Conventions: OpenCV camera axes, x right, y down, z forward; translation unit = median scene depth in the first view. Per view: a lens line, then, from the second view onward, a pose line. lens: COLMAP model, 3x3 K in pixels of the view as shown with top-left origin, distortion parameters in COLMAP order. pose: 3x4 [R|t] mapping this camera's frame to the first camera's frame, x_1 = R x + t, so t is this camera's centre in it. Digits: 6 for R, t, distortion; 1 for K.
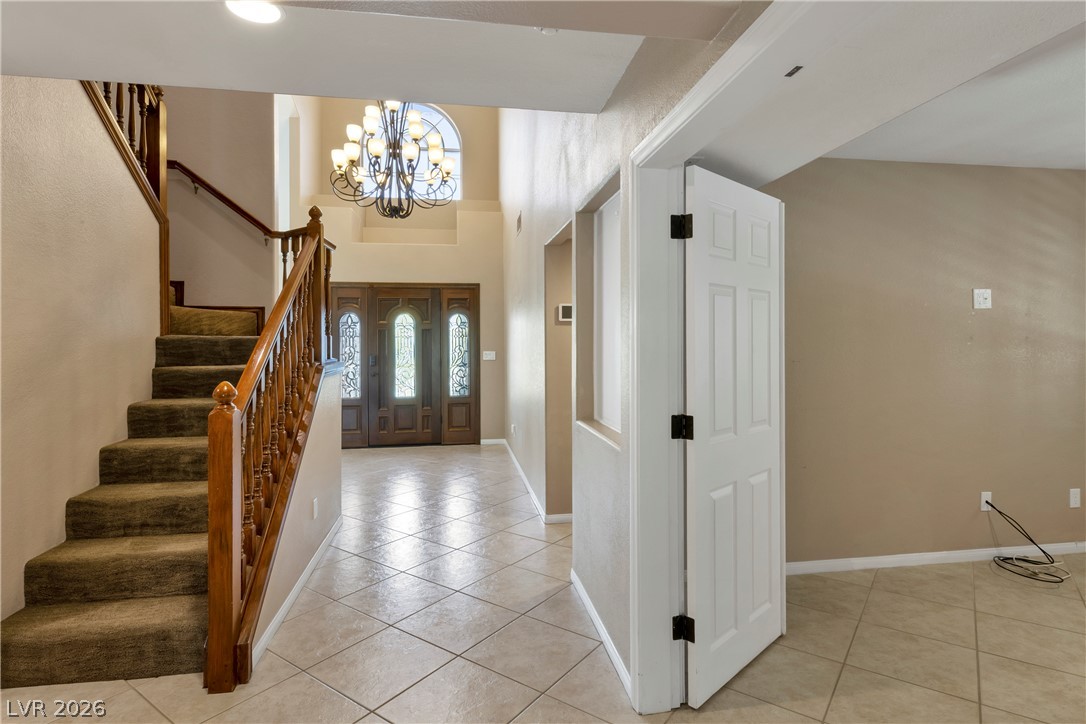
lens RADIAL K [[568.7, 0, 544.7], [0, 568.7, 357.0], [0, 0, 1]] dist [0.010760, -0.002512]
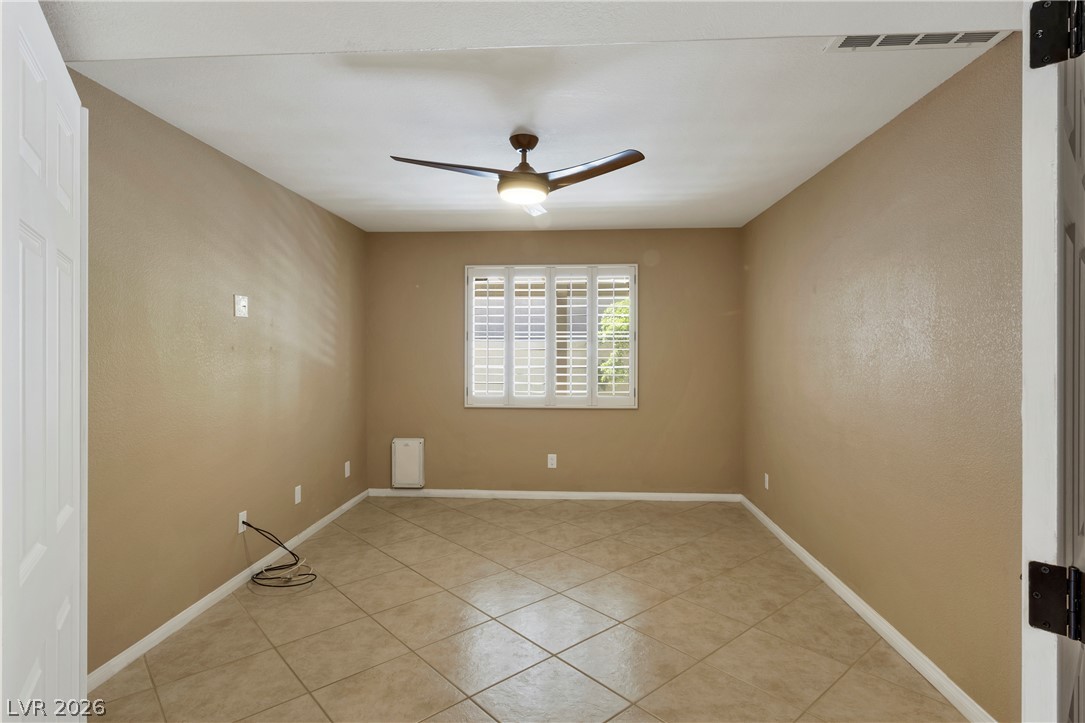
lens RADIAL K [[568.2, 0, 541.9], [0, 568.2, 353.8], [0, 0, 1]] dist [0.010760, -0.002512]
pose [[0.218106, -0.006117, 0.975906, -0.034246], [0.024396, 0.999702, 0.000814, -0.012858], [-0.975620, 0.023631, 0.218191, 0.319852]]
